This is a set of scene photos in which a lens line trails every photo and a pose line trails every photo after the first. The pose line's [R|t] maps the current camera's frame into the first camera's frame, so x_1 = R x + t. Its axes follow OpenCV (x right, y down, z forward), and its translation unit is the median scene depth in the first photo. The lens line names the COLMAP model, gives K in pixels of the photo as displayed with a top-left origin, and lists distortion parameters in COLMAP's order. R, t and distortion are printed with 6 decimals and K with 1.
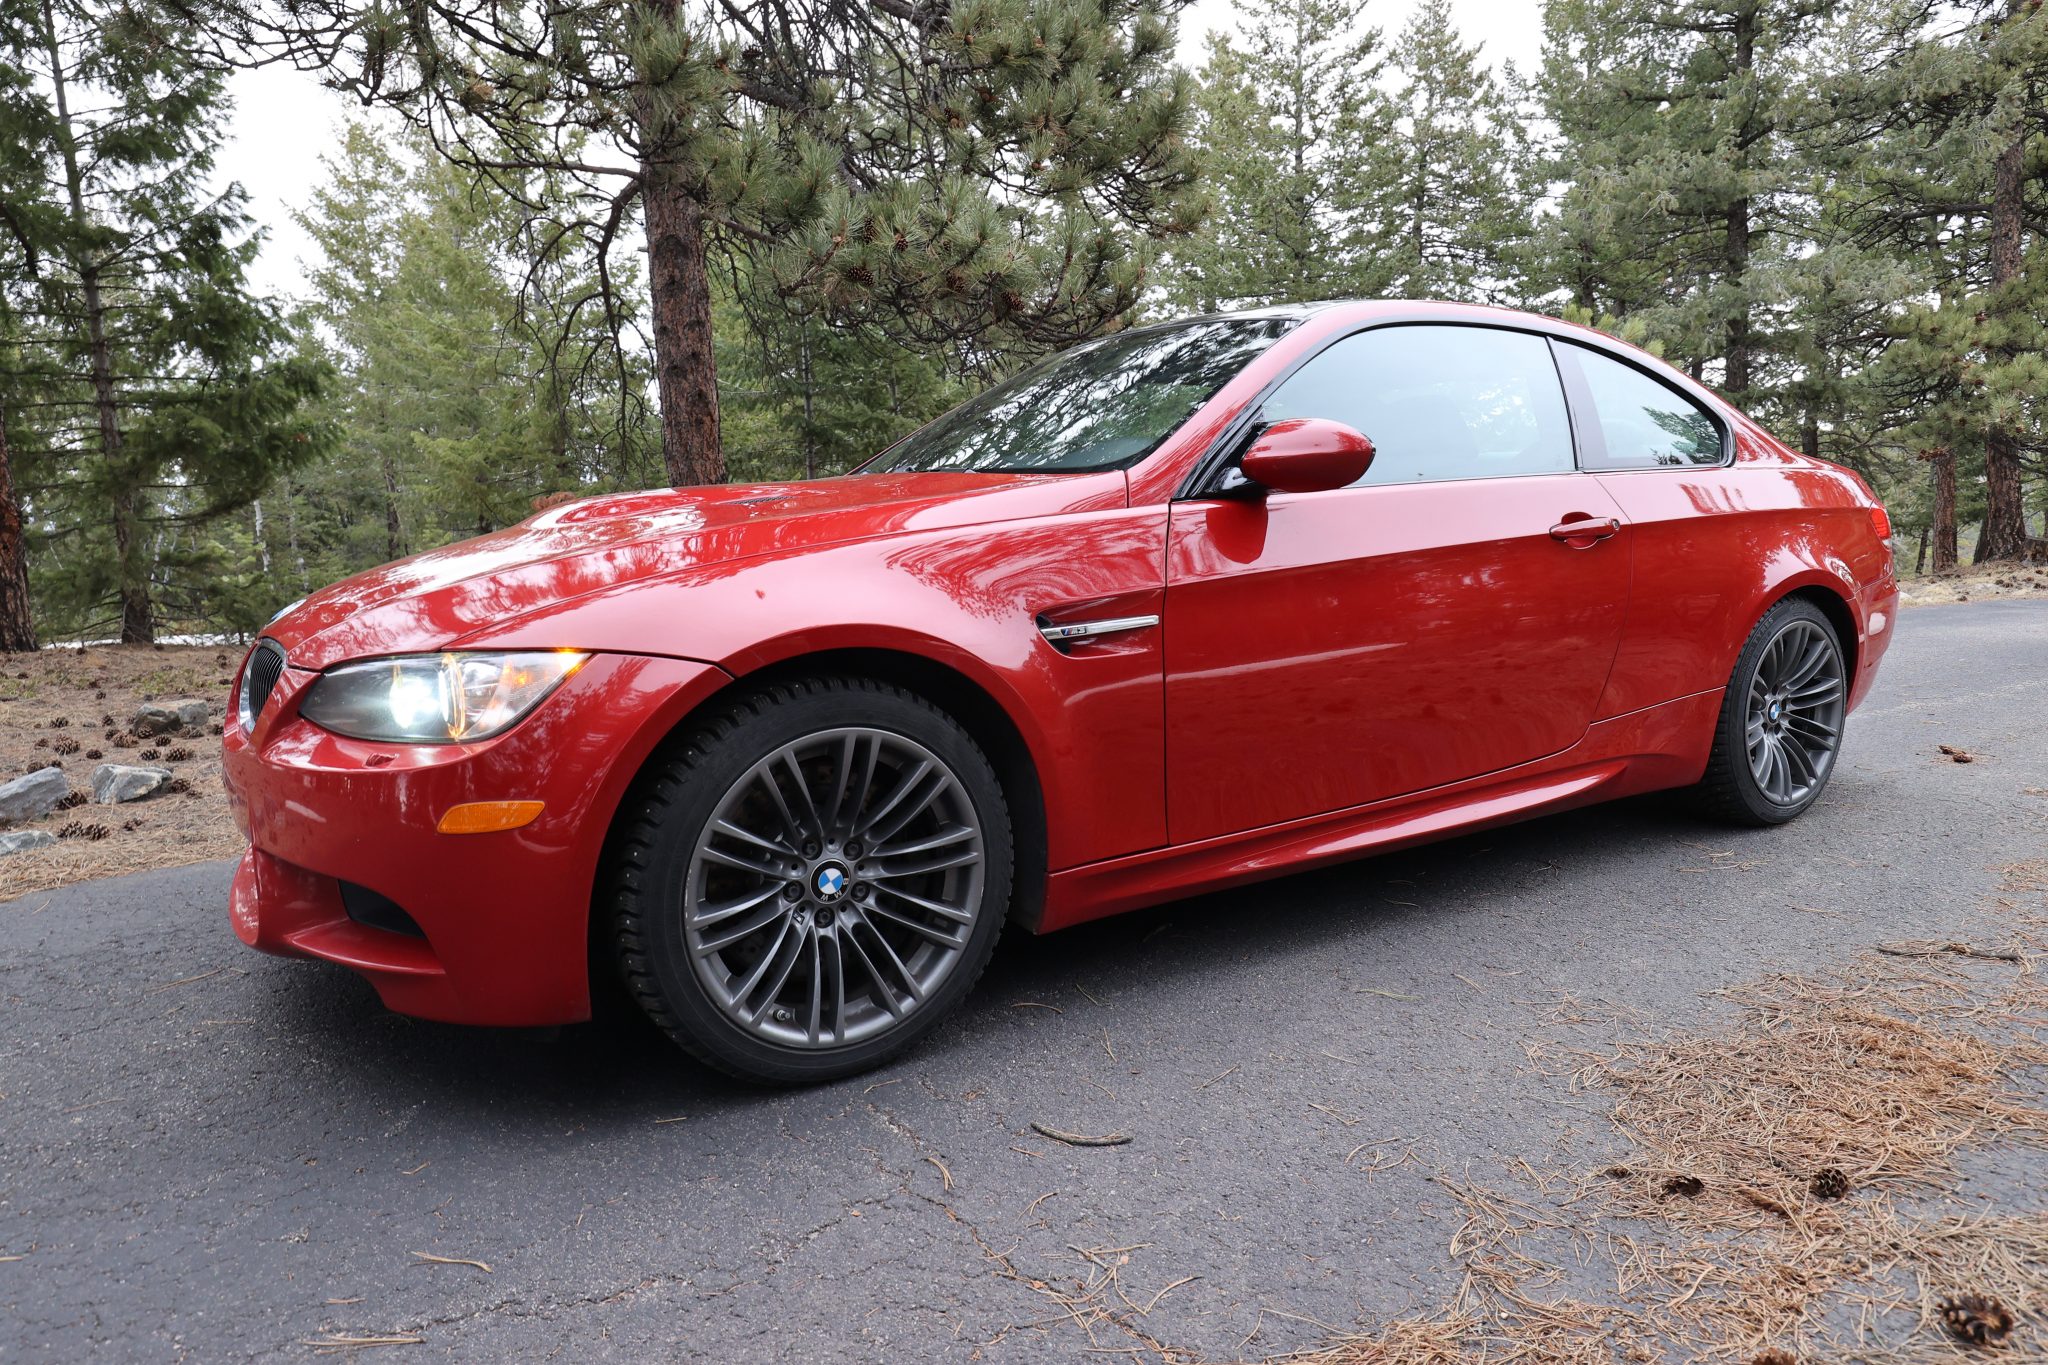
lens RADIAL K [[1301.6, 0, 1029.4], [0, 1301.6, 685.5], [0, 0, 1]] dist [0.002280, -0.000163]
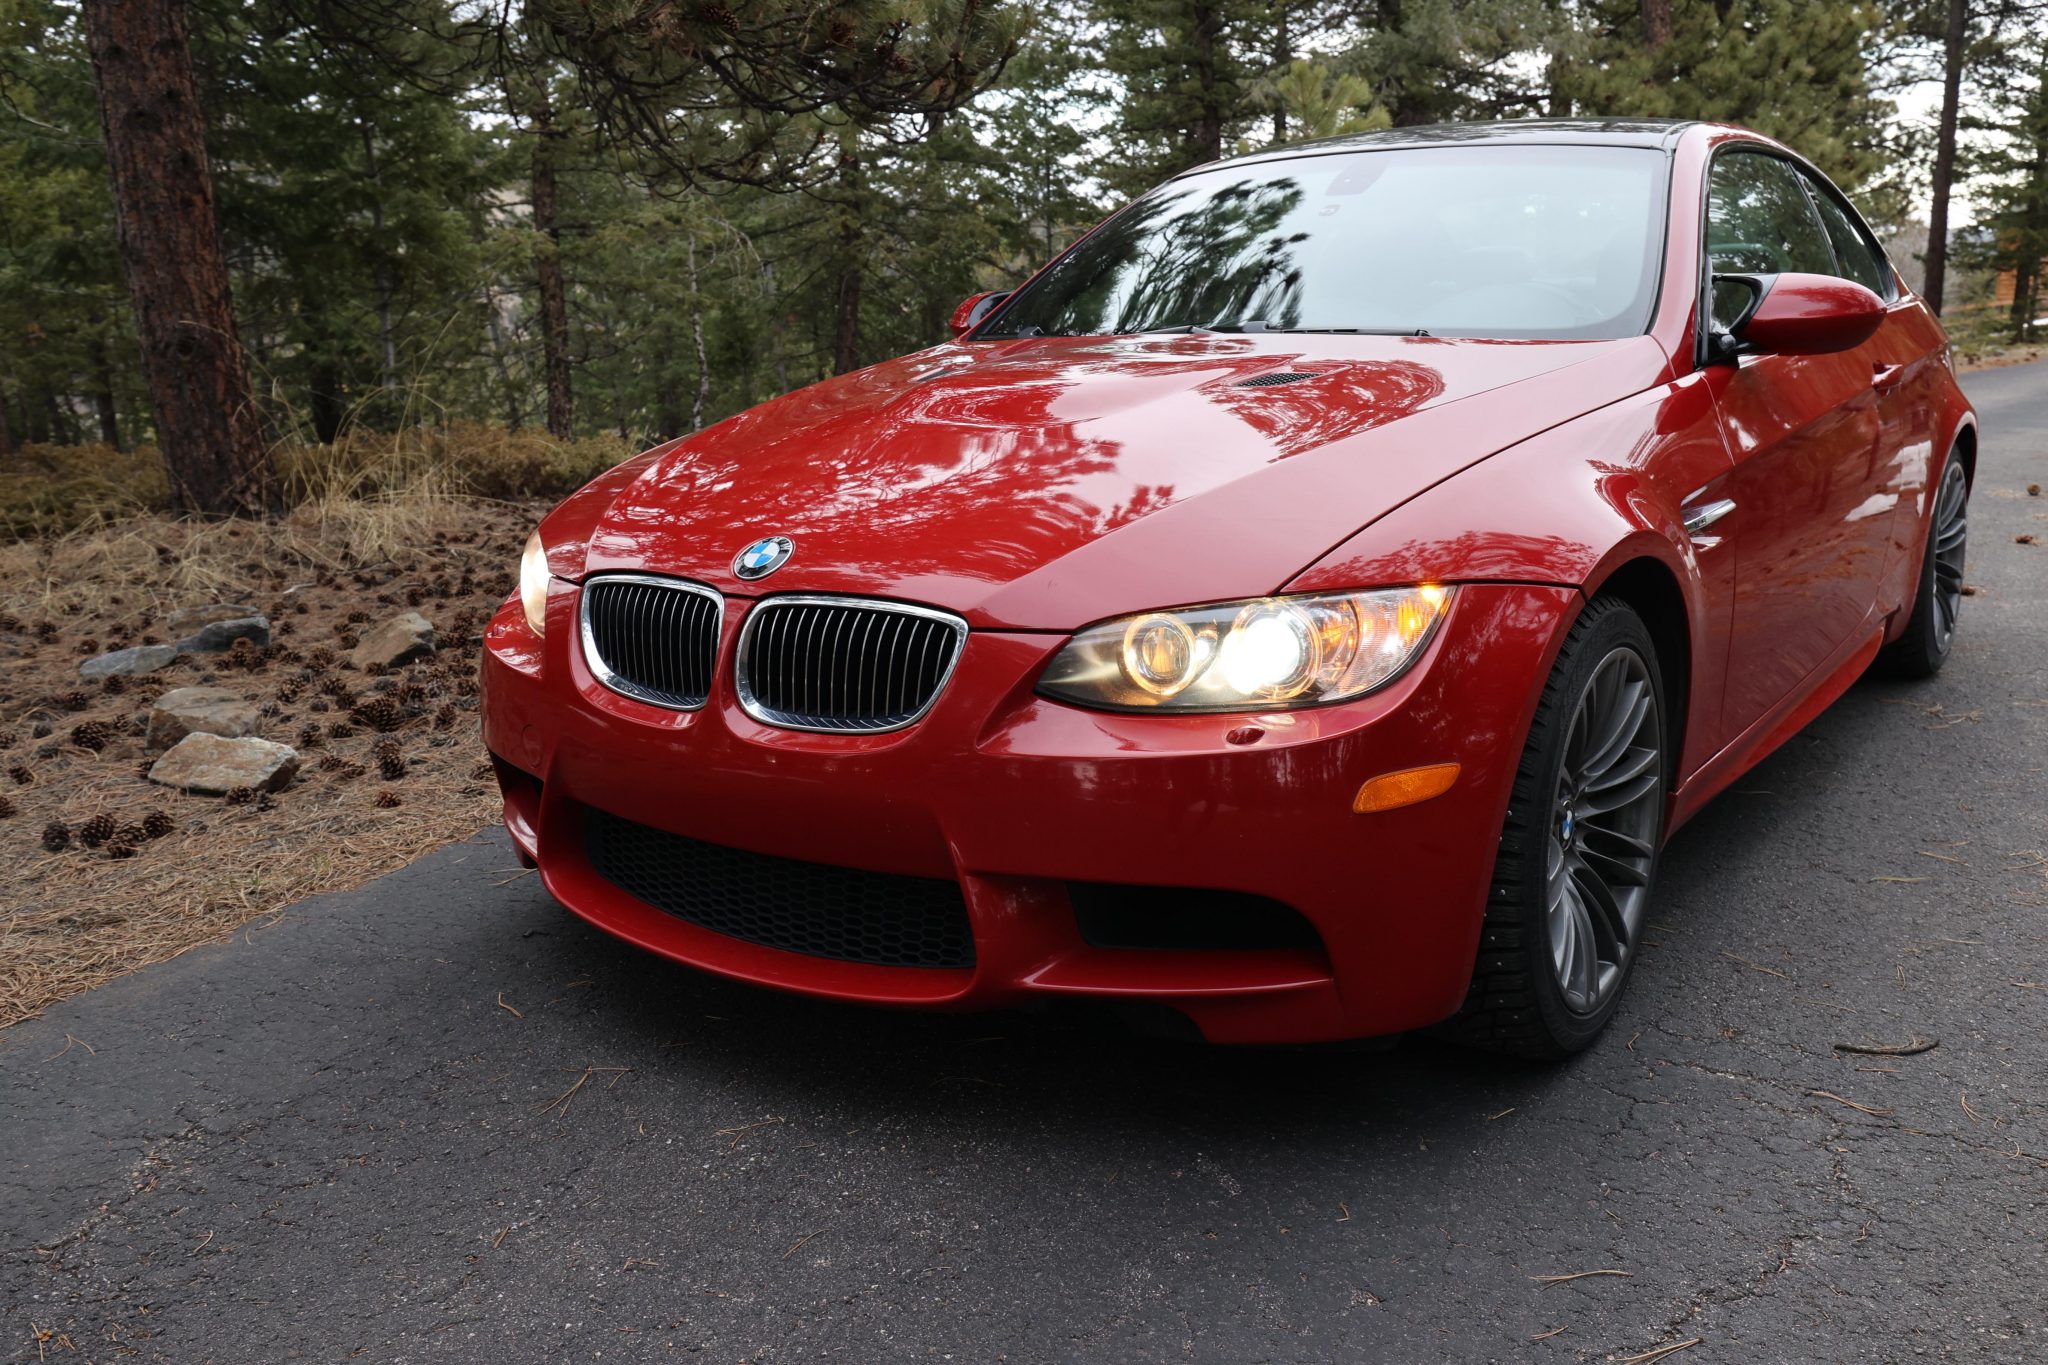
lens RADIAL K [[1848.5, 0, 1040.2], [0, 1848.5, 686.2], [0, 0, 1]] dist [0.003625, 0.002979]
pose [[0.916200, -0.091960, 0.390027, -0.869227], [0.064238, 0.994430, 0.083566, -0.063070], [-0.395539, -0.051508, 0.917004, 0.002843]]
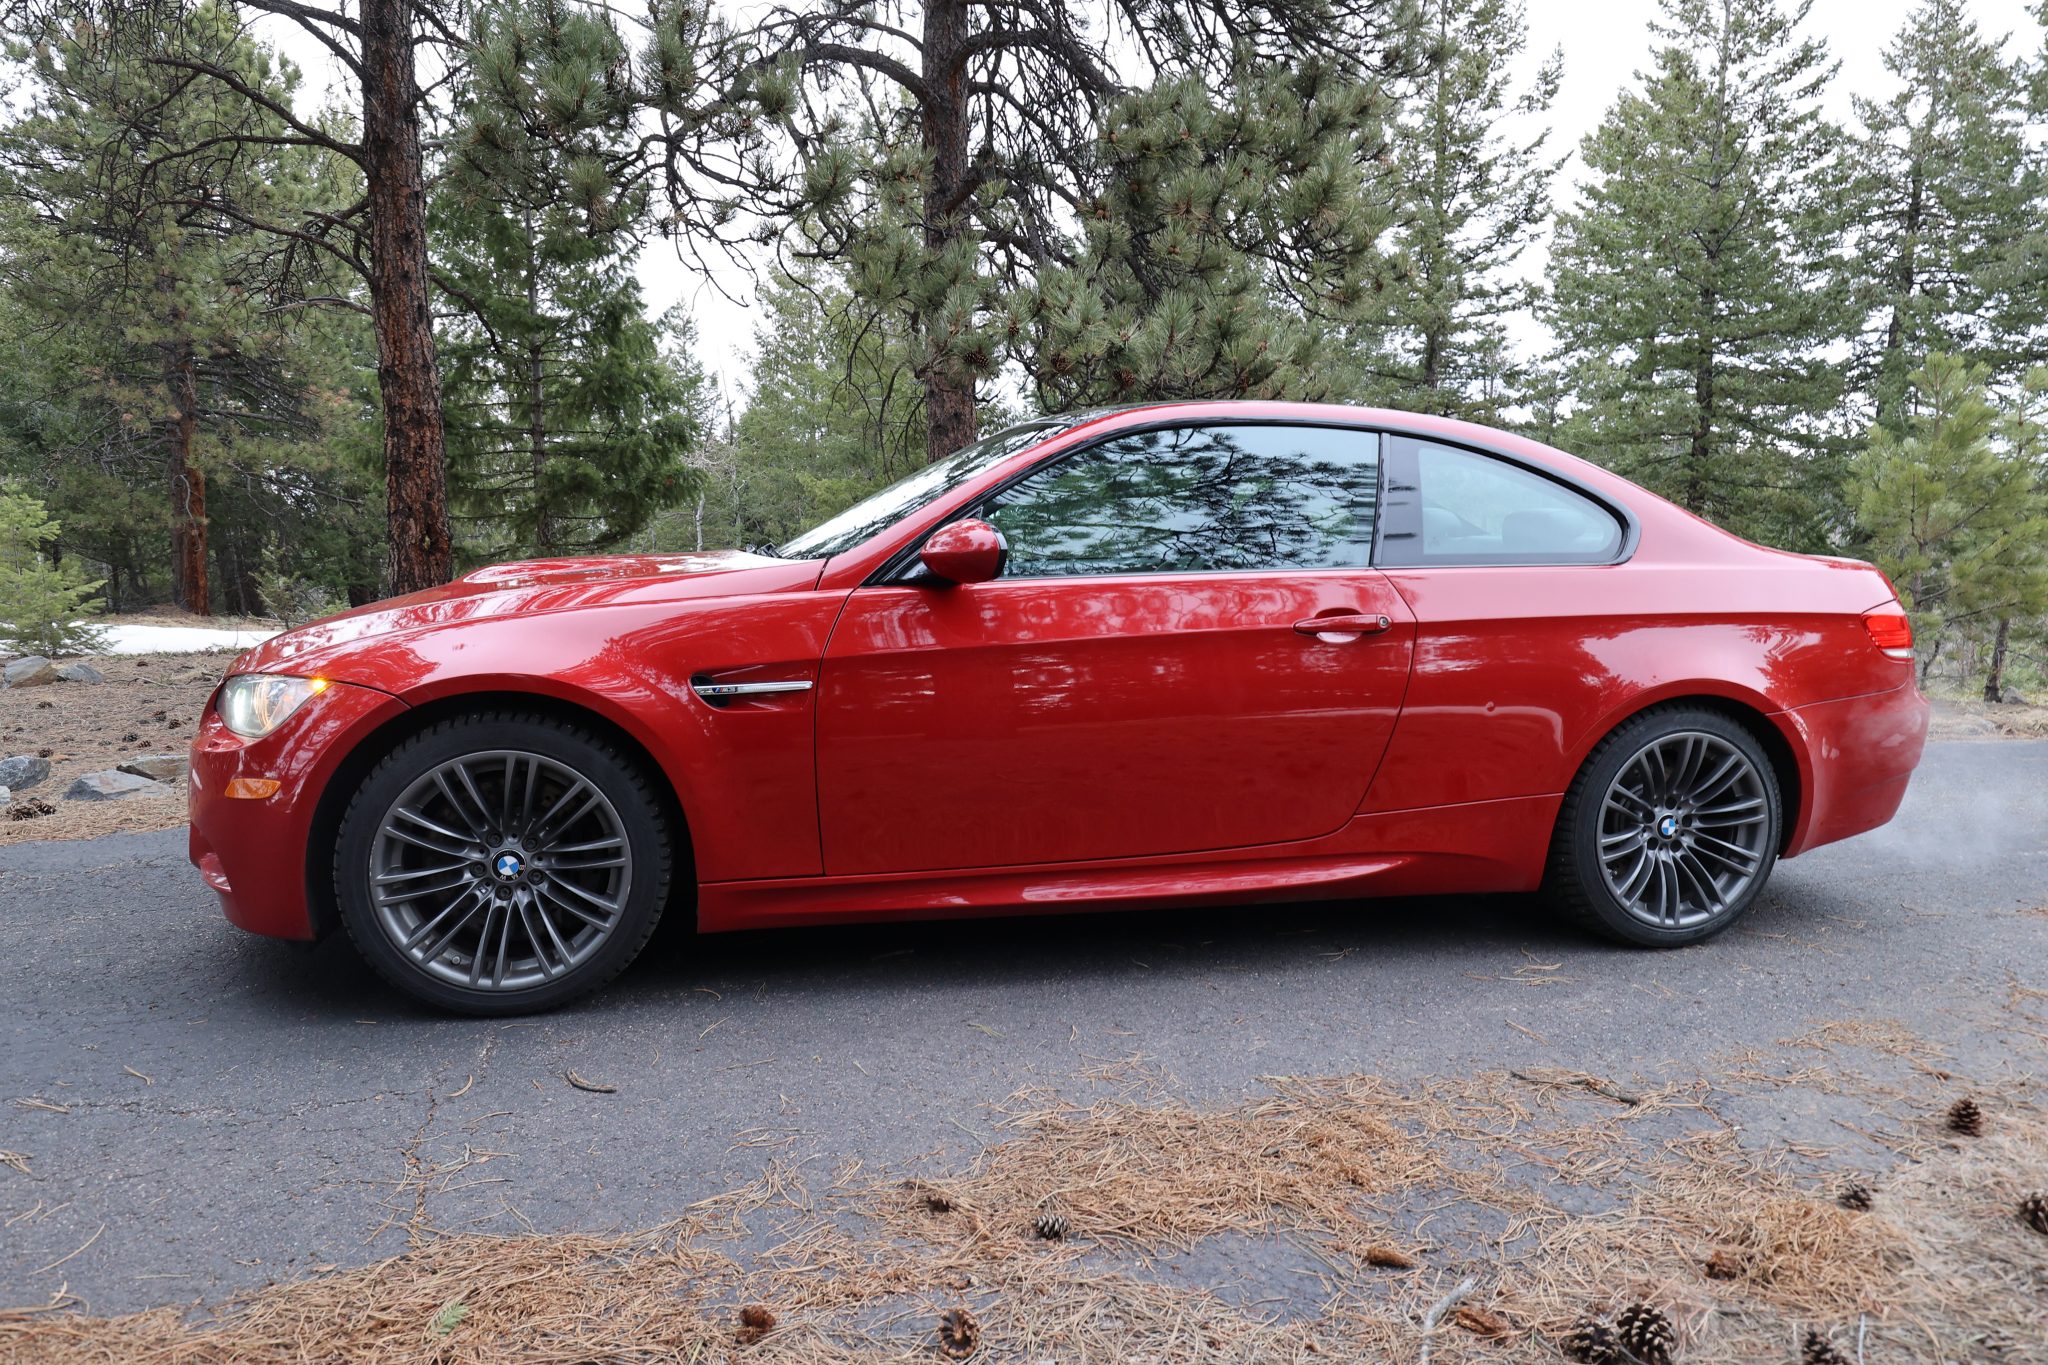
lens RADIAL K [[1301.6, 0, 1029.4], [0, 1301.6, 685.5], [0, 0, 1]] dist [0.002280, -0.000163]
pose [[0.938054, 0.070621, -0.339215, 0.706024], [-0.079681, 0.996738, -0.012840, -0.051505], [0.337202, 0.039073, 0.940621, -0.063326]]
